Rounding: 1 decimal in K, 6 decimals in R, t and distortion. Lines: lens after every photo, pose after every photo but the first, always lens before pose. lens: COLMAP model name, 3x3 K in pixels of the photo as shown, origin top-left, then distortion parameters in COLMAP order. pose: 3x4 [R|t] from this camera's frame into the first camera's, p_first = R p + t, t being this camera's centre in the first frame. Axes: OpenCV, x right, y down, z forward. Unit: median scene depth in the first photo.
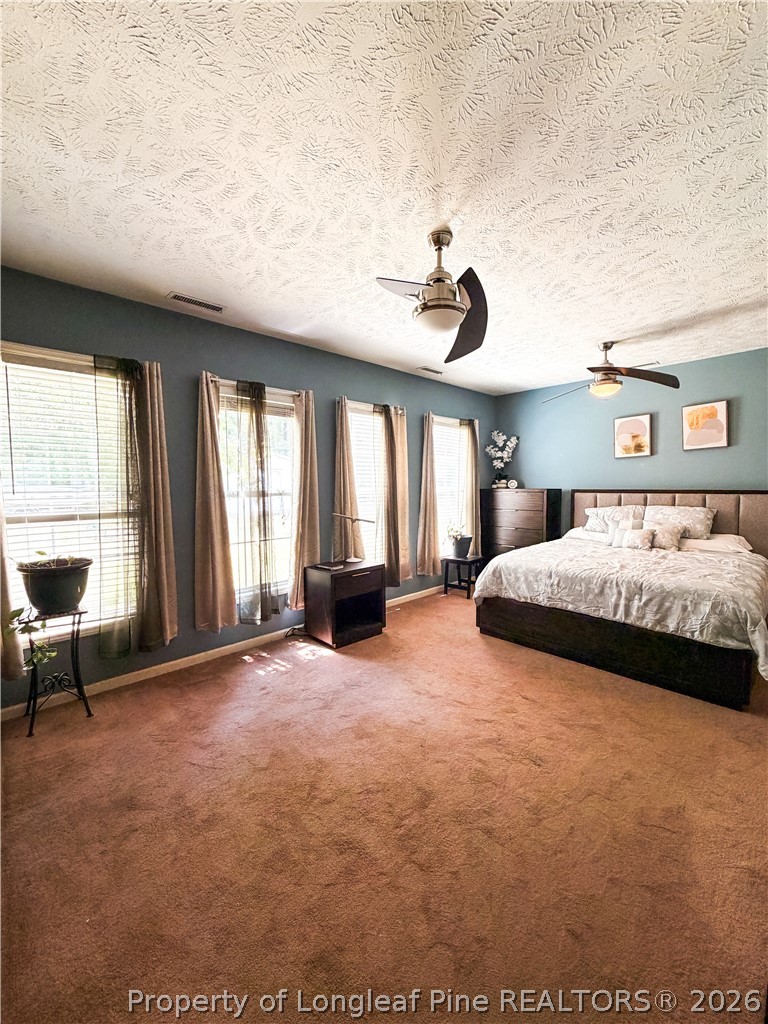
lens RADIAL K [[414.3, 0, 389.2], [0, 414.3, 509.4], [0, 0, 1]] dist [0.002744, -0.000191]
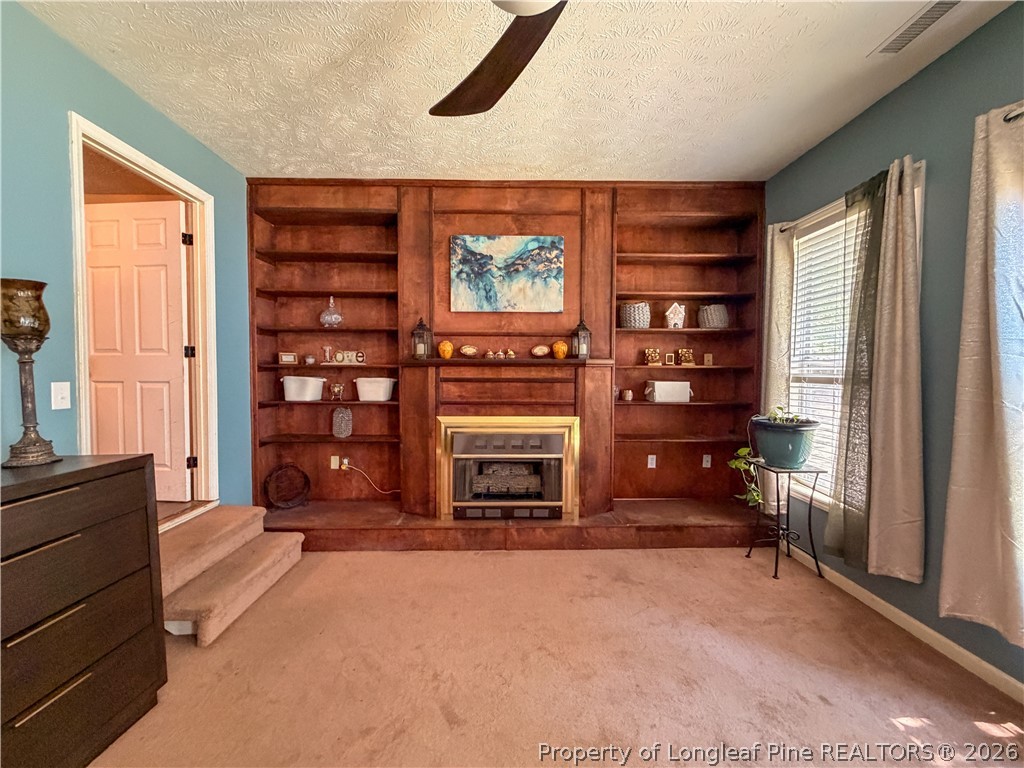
lens RADIAL K [[414.3, 0, 514.5], [0, 414.3, 378.7], [0, 0, 1]] dist [0.002744, -0.000191]
pose [[-0.667655, 0.037428, -0.743529, 0.402848], [-0.037588, 0.995767, 0.083878, -0.037180], [0.743521, 0.083949, -0.663422, 1.078084]]
